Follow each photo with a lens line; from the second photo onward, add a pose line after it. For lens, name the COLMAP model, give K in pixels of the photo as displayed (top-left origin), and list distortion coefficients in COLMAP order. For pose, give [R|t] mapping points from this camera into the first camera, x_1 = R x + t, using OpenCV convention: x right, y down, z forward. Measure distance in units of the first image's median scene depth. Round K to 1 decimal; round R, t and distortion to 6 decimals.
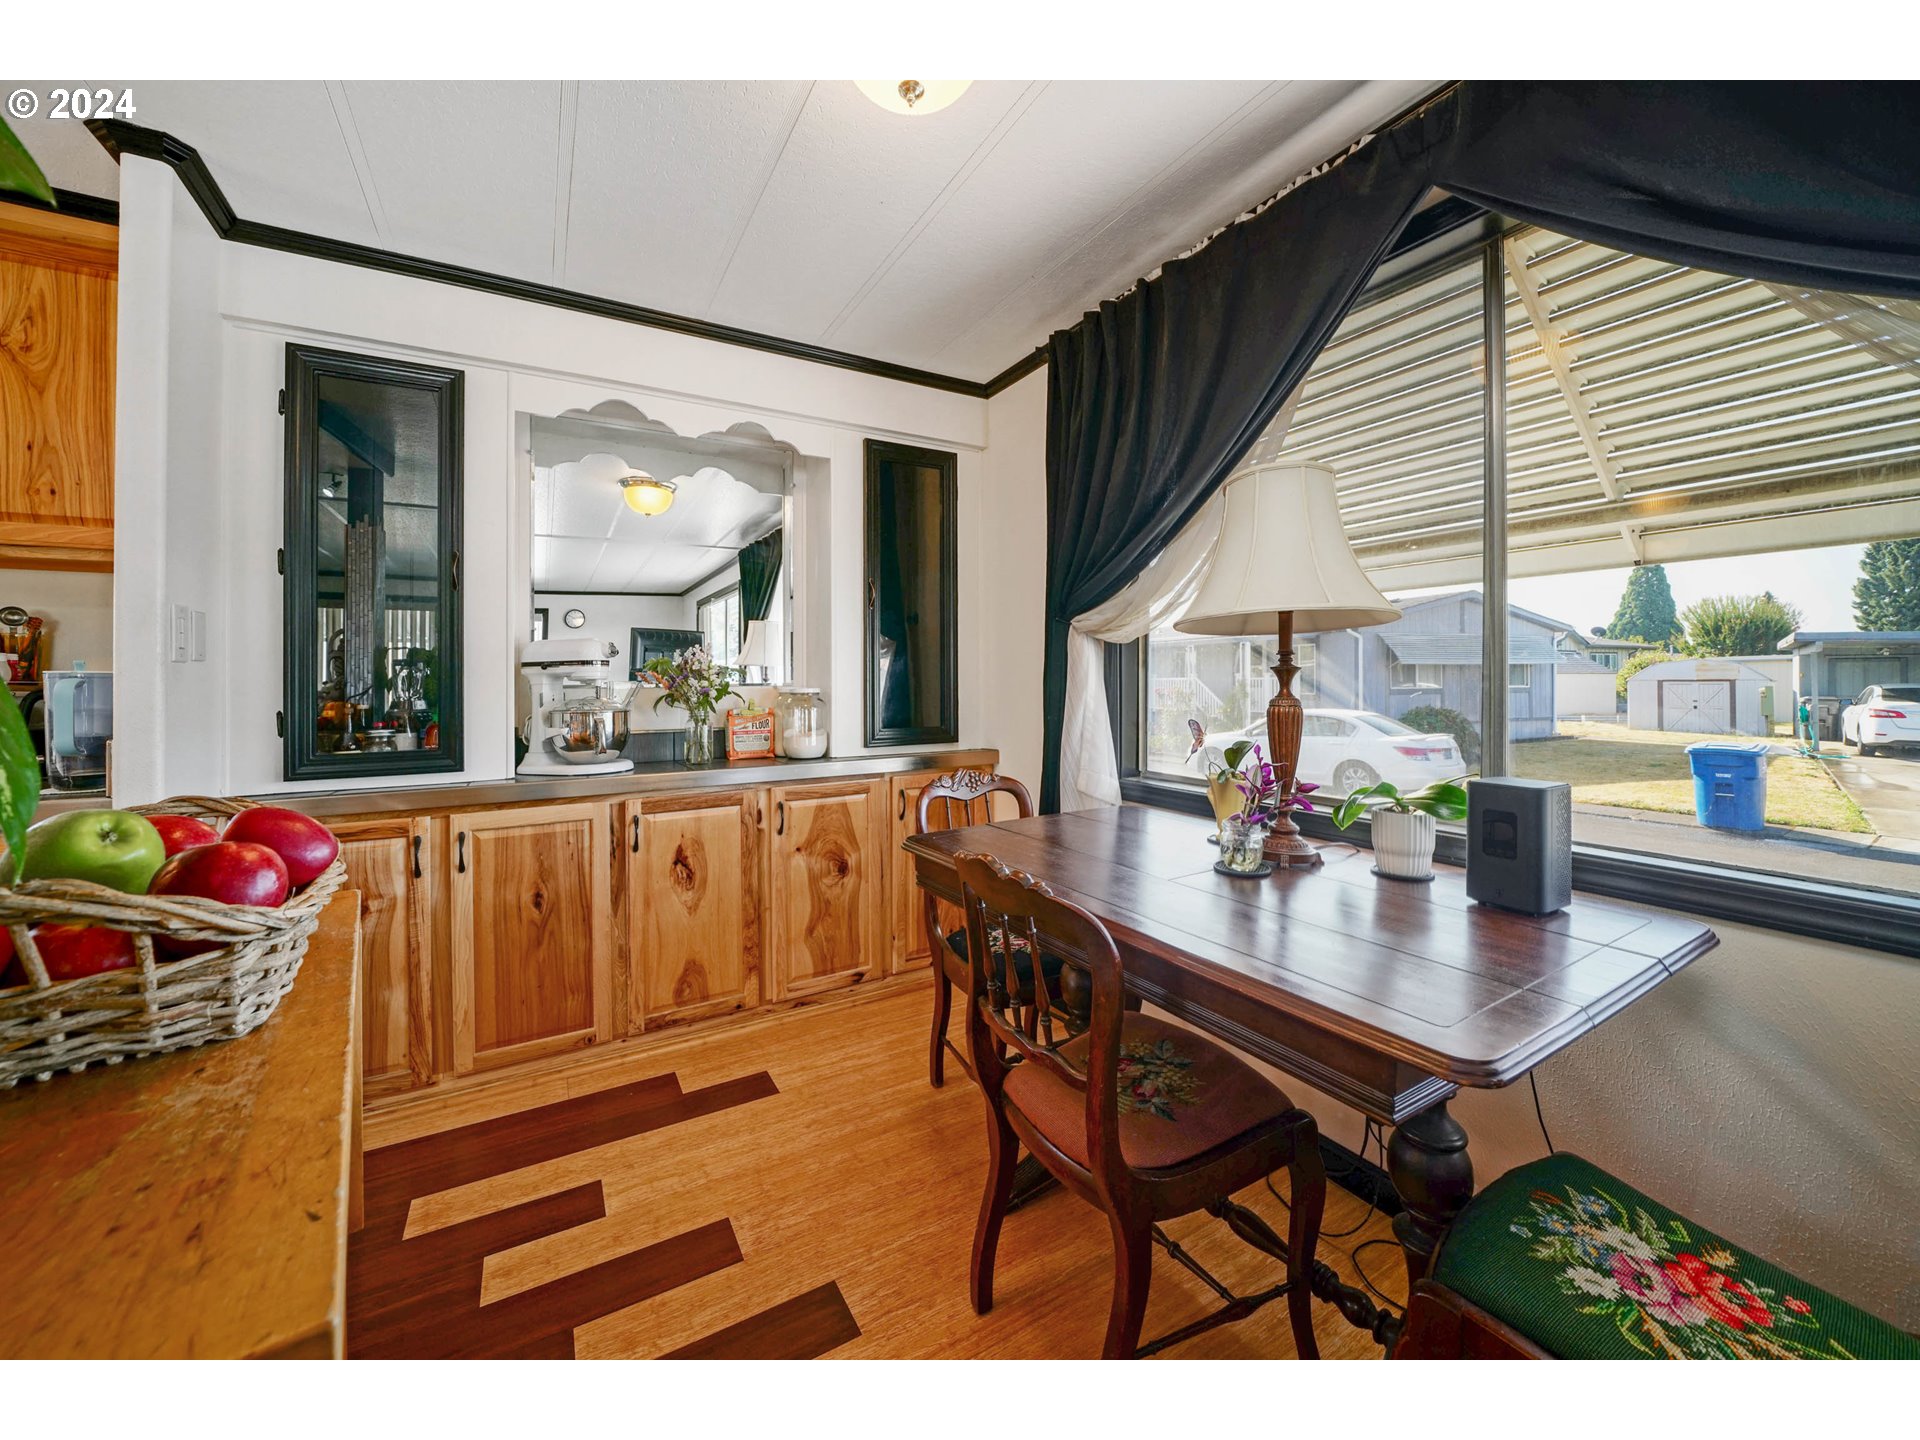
lens RADIAL K [[705.3, 0, 916.0], [0, 705.3, 677.5], [0, 0, 1]] dist [-0.000784, -0.000069]
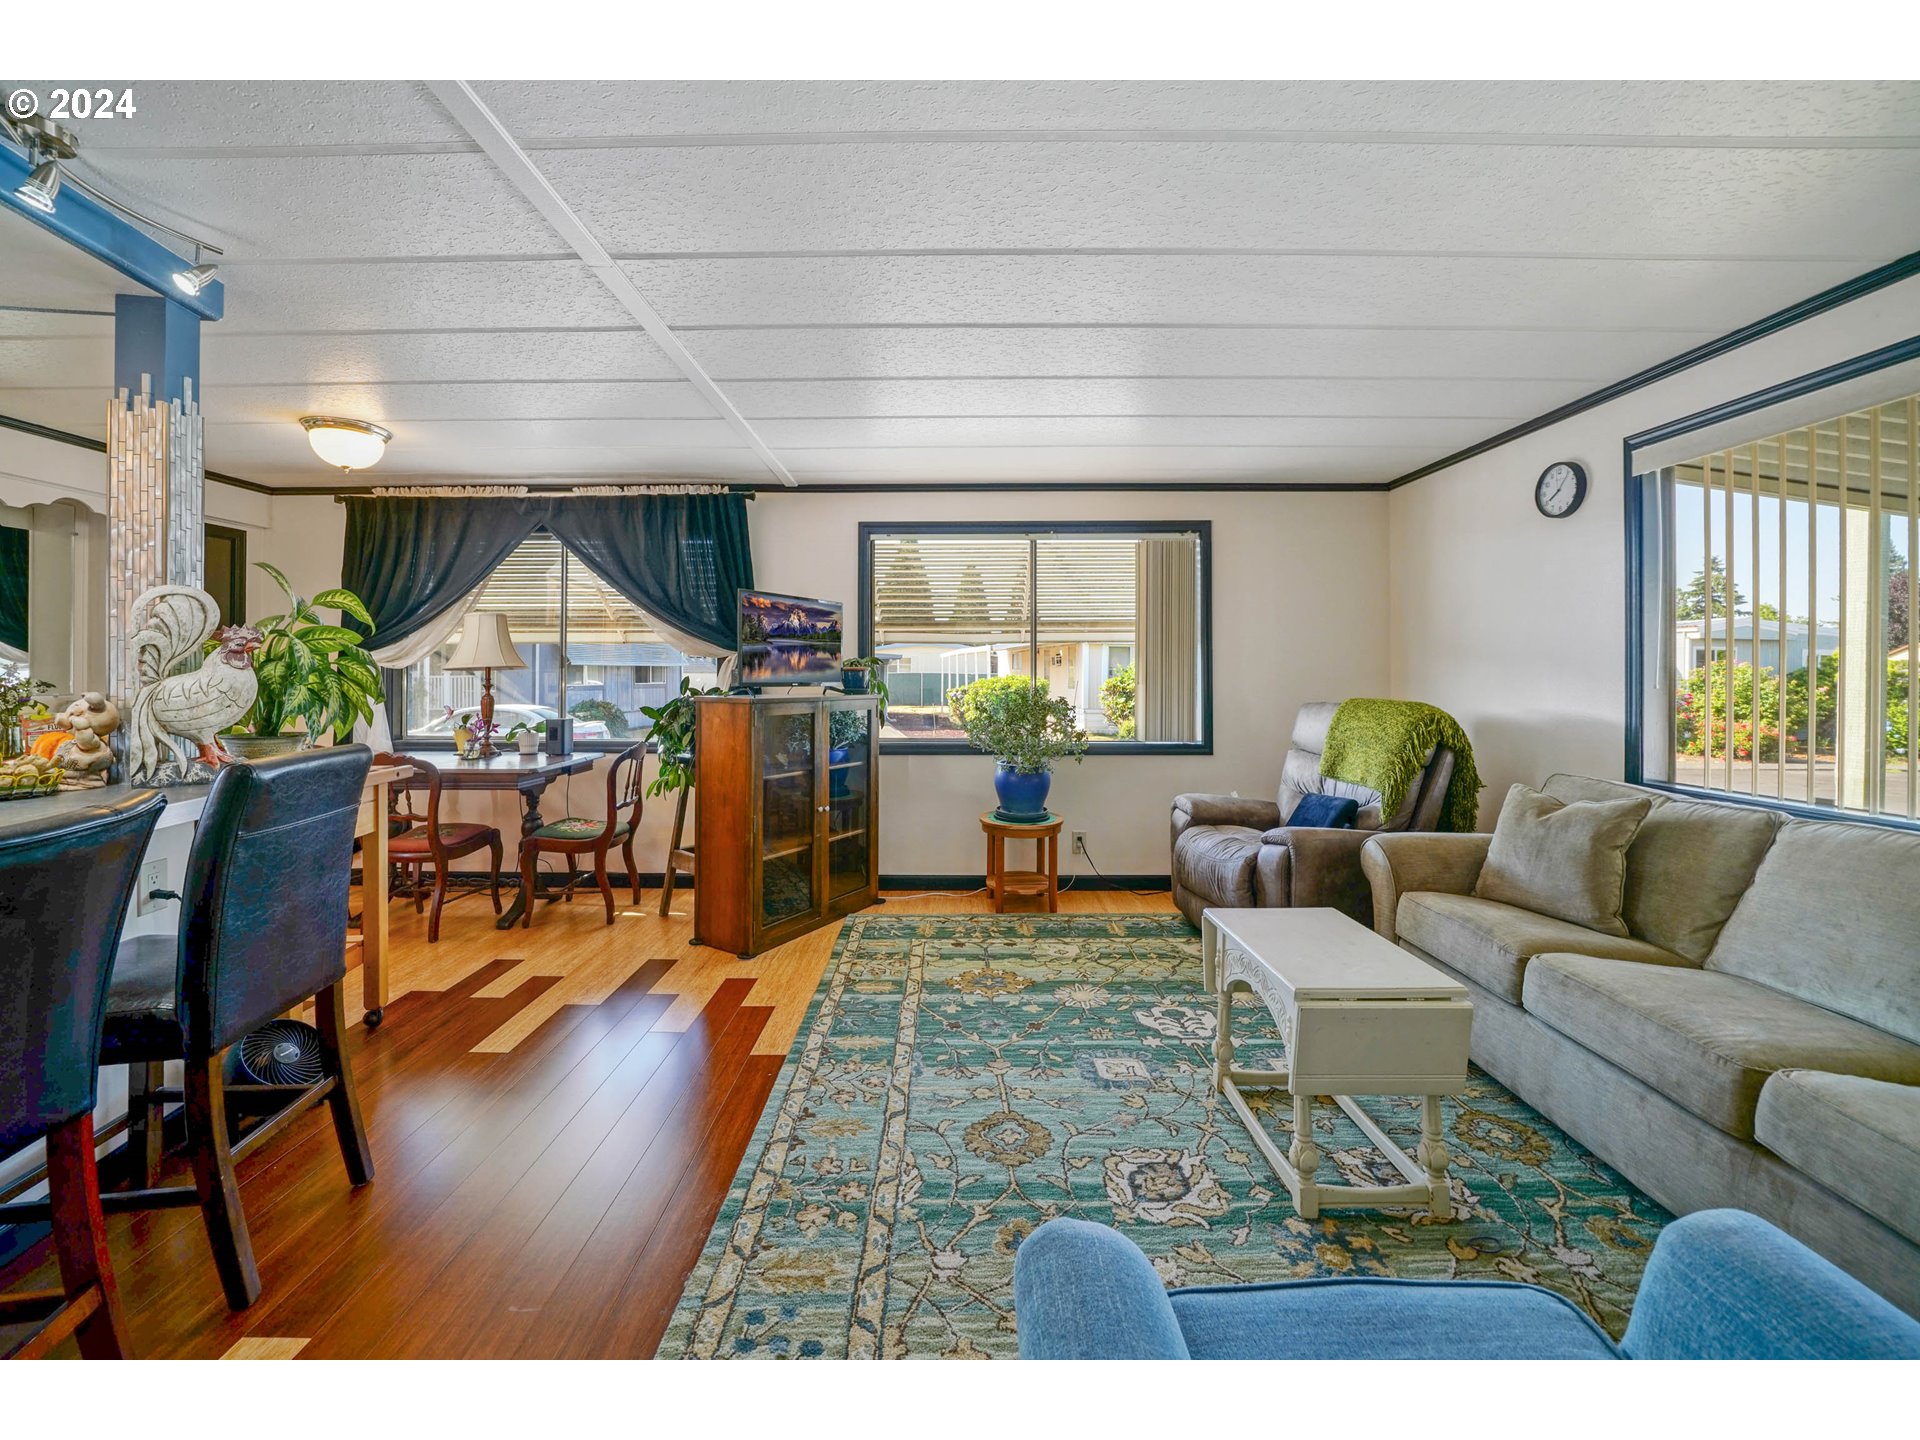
lens RADIAL K [[757.3, 0, 954.9], [0, 757.3, 668.7], [0, 0, 1]] dist [-0.003073, -0.000093]
pose [[0.486089, 0.008782, 0.873865, -0.767839], [-0.003440, 0.999961, -0.008136, -0.037533], [-0.873902, 0.000949, 0.486101, -1.329760]]
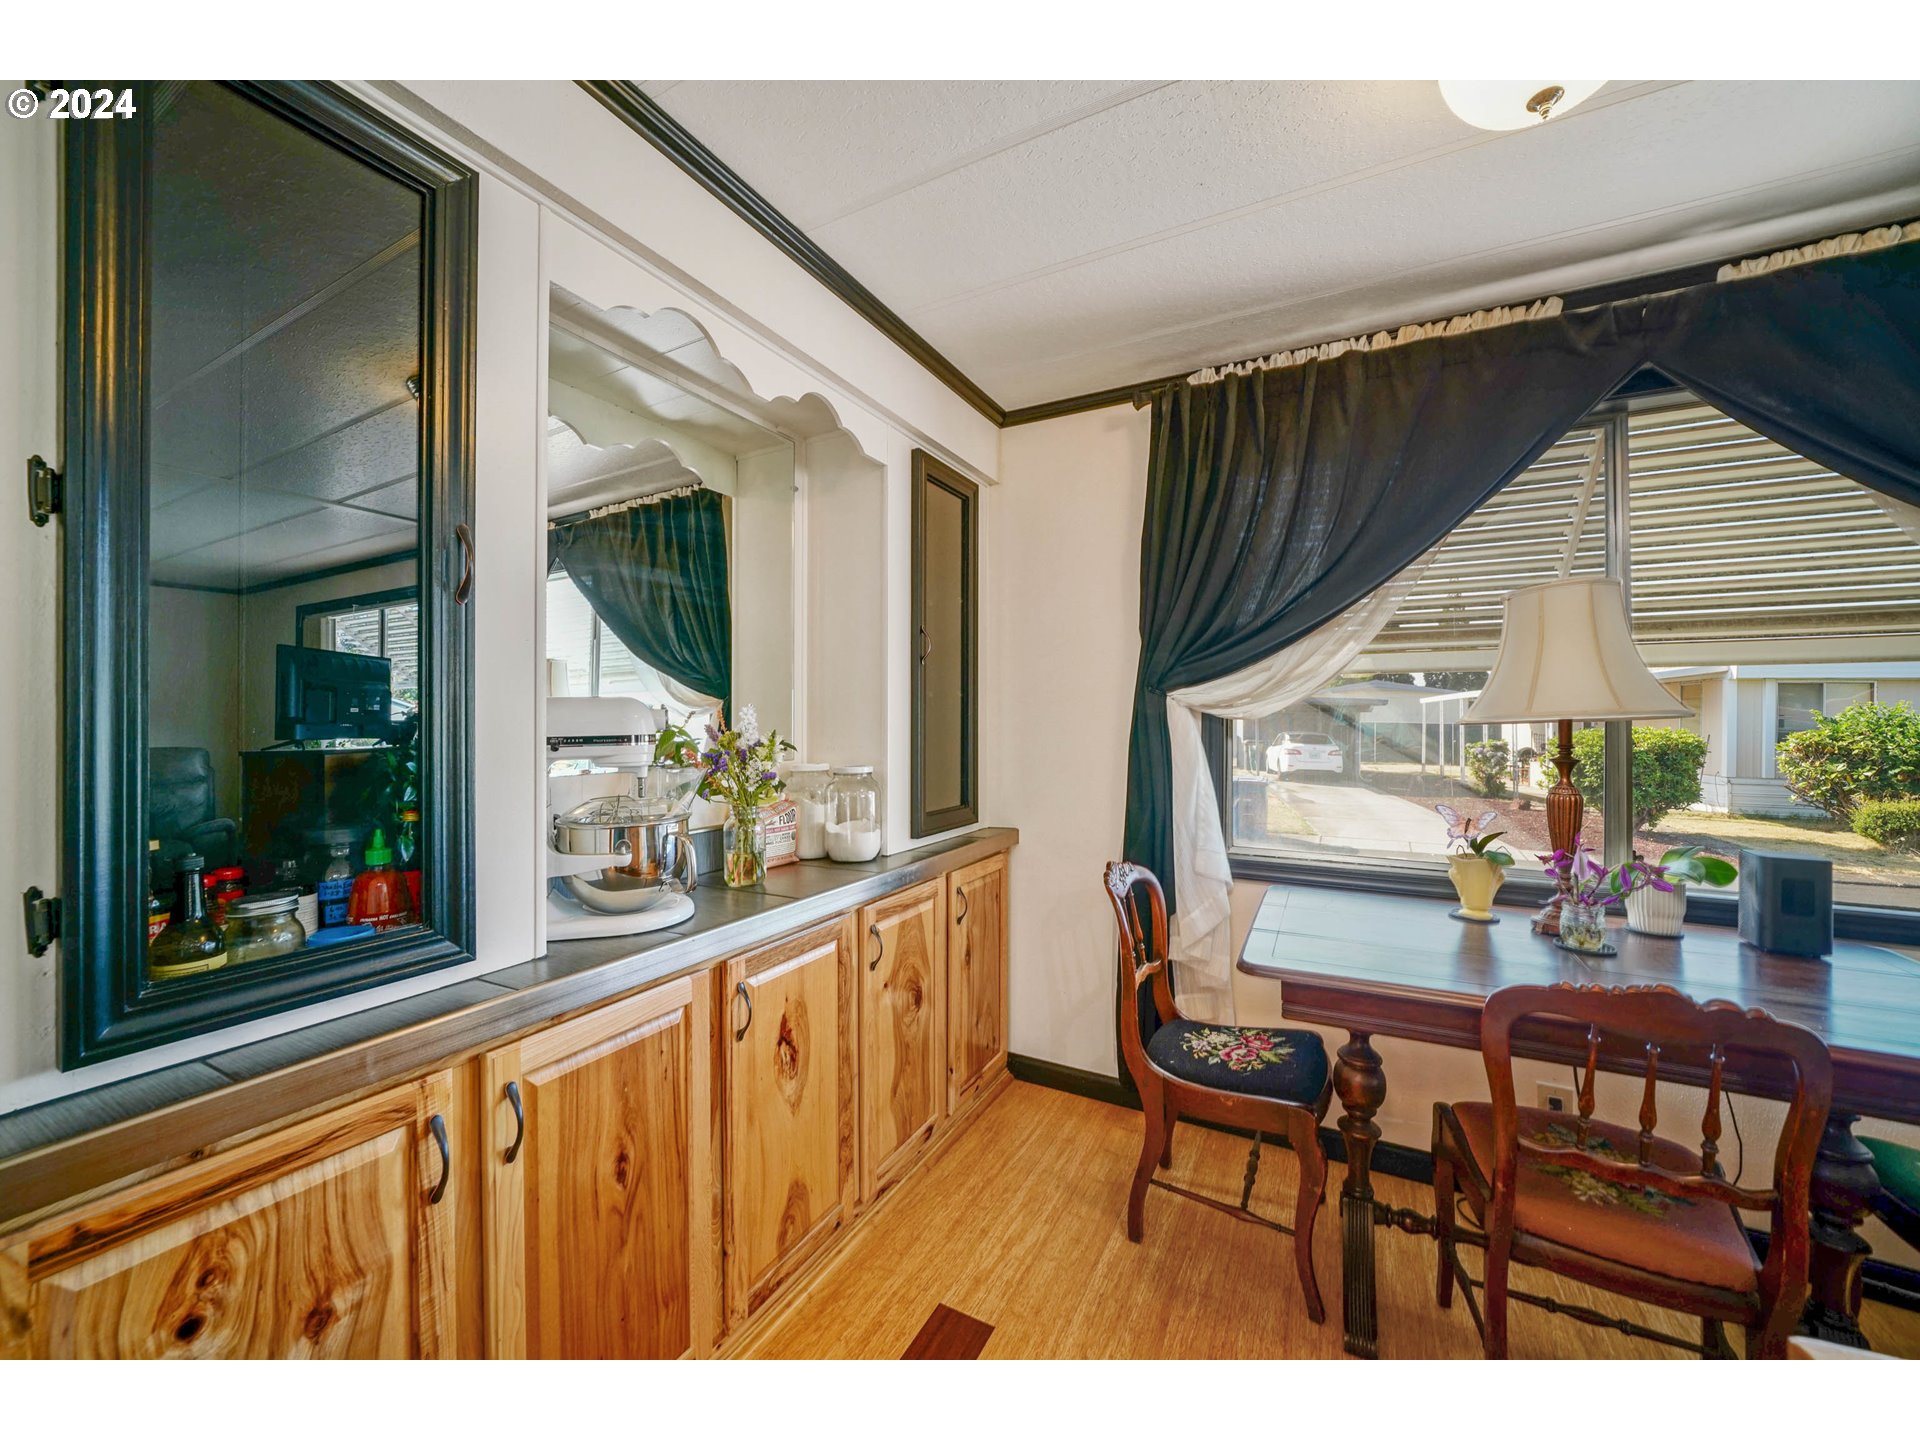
lens RADIAL K [[750.0, 0, 960.0], [0, 750.0, 720.0], [0, 0, 1]] dist [0.001601, 0.000108]
pose [[0.834748, 0.013619, 0.550463, -0.607025], [-0.017241, 0.999850, 0.001408, -0.044047], [-0.550362, -0.010666, 0.834858, 0.332948]]
